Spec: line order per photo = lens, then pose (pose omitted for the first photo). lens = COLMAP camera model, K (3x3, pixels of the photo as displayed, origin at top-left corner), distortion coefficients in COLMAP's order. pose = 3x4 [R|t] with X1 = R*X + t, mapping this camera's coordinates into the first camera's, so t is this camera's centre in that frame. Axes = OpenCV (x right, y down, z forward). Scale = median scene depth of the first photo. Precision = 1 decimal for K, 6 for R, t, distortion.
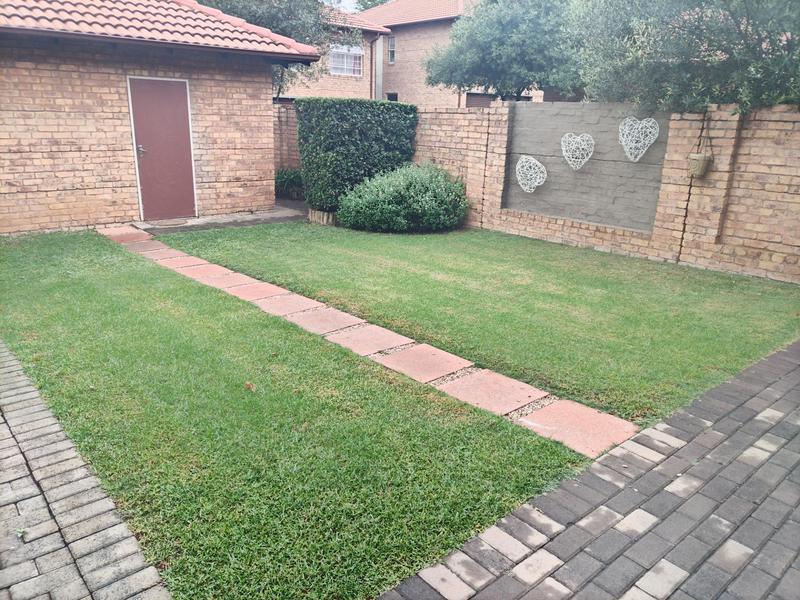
lens RADIAL K [[592.5, 0, 402.4], [0, 592.5, 298.4], [0, 0, 1]] dist [0.037263, -0.033103]
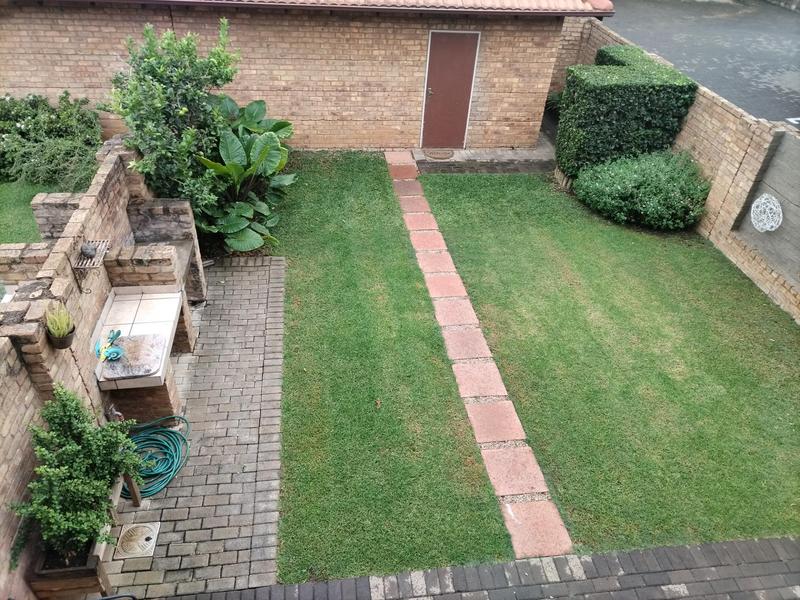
lens RADIAL K [[592.5, 0, 394.8], [0, 592.5, 300.7], [0, 0, 1]] dist [0.037263, -0.033103]
pose [[0.836675, 0.346364, -0.424273, 0.164583], [-0.191563, 0.910778, 0.365768, -0.307278], [0.513108, -0.224754, 0.828376, -0.126964]]
